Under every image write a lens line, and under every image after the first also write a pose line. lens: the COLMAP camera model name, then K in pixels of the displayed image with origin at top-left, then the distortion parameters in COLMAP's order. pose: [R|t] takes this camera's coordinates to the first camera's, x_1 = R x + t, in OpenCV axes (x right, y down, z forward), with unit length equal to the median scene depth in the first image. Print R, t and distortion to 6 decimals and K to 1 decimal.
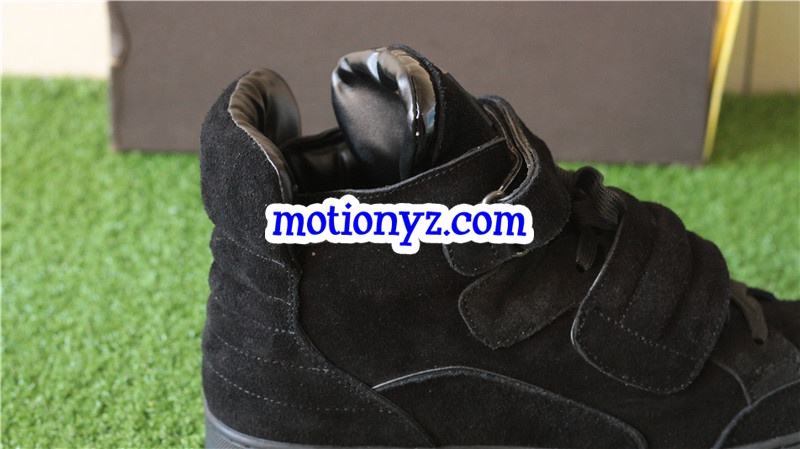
lens RADIAL K [[2018.3, 0, 399.4], [0, 2018.3, 222.2], [0, 0, 1]] dist [-0.114436, 0.000000]
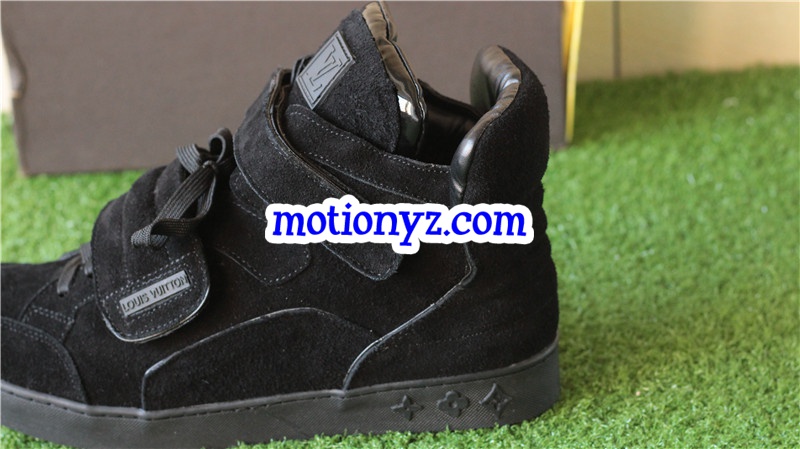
lens RADIAL K [[2018.3, 0, 397.5], [0, 2018.3, 225.4], [0, 0, 1]] dist [-0.114436, 0.000000]
pose [[0.996474, -0.075821, -0.035921, 0.103110], [0.075214, 0.997005, -0.017973, 0.027605], [0.037177, 0.015208, 0.999193, -0.081812]]
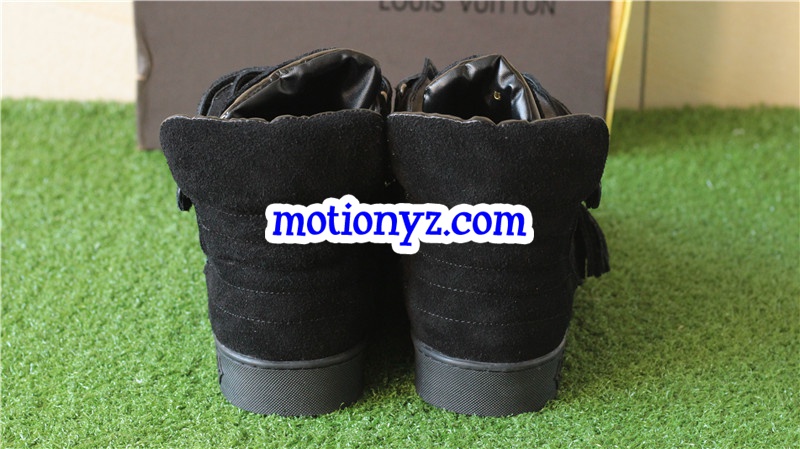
lens RADIAL K [[2018.3, 0, 405.6], [0, 2018.3, 232.4], [0, 0, 1]] dist [-0.114436, 0.000000]
pose [[0.999853, -0.011743, 0.012489, 0.010258], [0.012675, 0.996922, -0.077369, 0.125008], [-0.011542, 0.077516, 0.996924, -0.283287]]
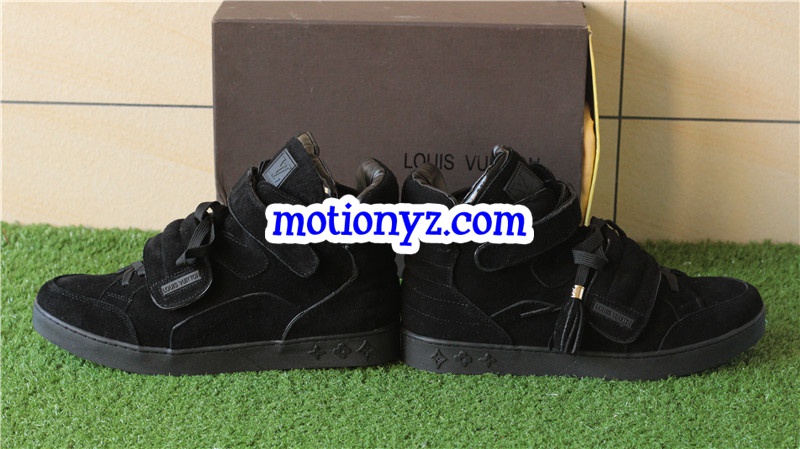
lens RADIAL K [[2018.3, 0, 404.5], [0, 2018.3, 246.1], [0, 0, 1]] dist [-0.114436, 0.000000]
pose [[0.999714, 0.000995, -0.023889, 0.053041], [-0.003664, 0.993703, -0.111984, 0.135698], [0.023627, 0.112040, 0.993423, -0.677684]]
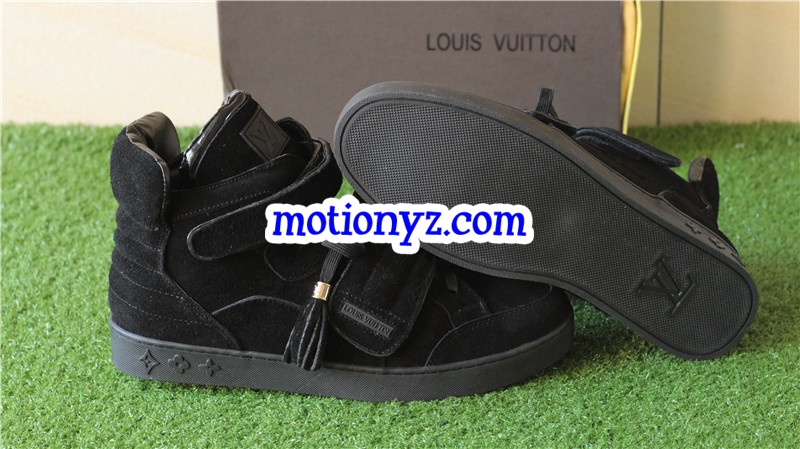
lens RADIAL K [[2018.3, 0, 406.3], [0, 2018.3, 249.3], [0, 0, 1]] dist [-0.114436, 0.000000]
pose [[0.998671, -0.024380, -0.045402, 0.062988], [0.021928, 0.998313, -0.053754, 0.115326], [0.046636, 0.052687, 0.997521, -0.532869]]
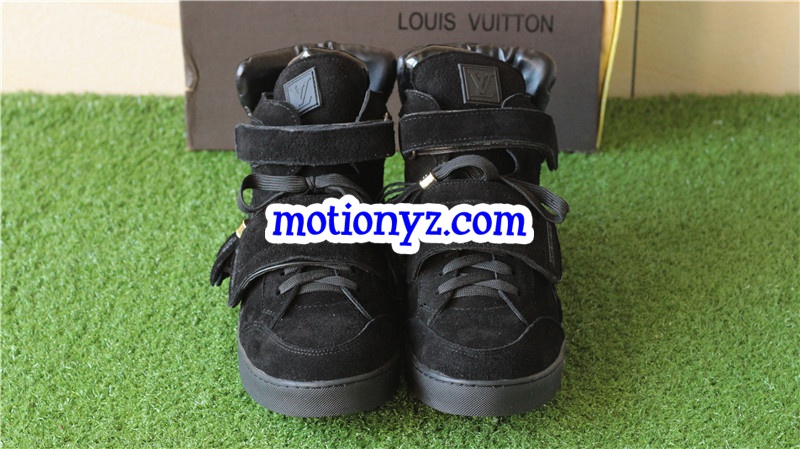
lens RADIAL K [[2018.3, 0, 403.9], [0, 2018.3, 239.8], [0, 0, 1]] dist [-0.114436, 0.000000]
pose [[0.999796, -0.020097, -0.002122, 0.015418], [0.020157, 0.999233, 0.033584, -0.017489], [0.001445, -0.033620, 0.999434, -0.481060]]
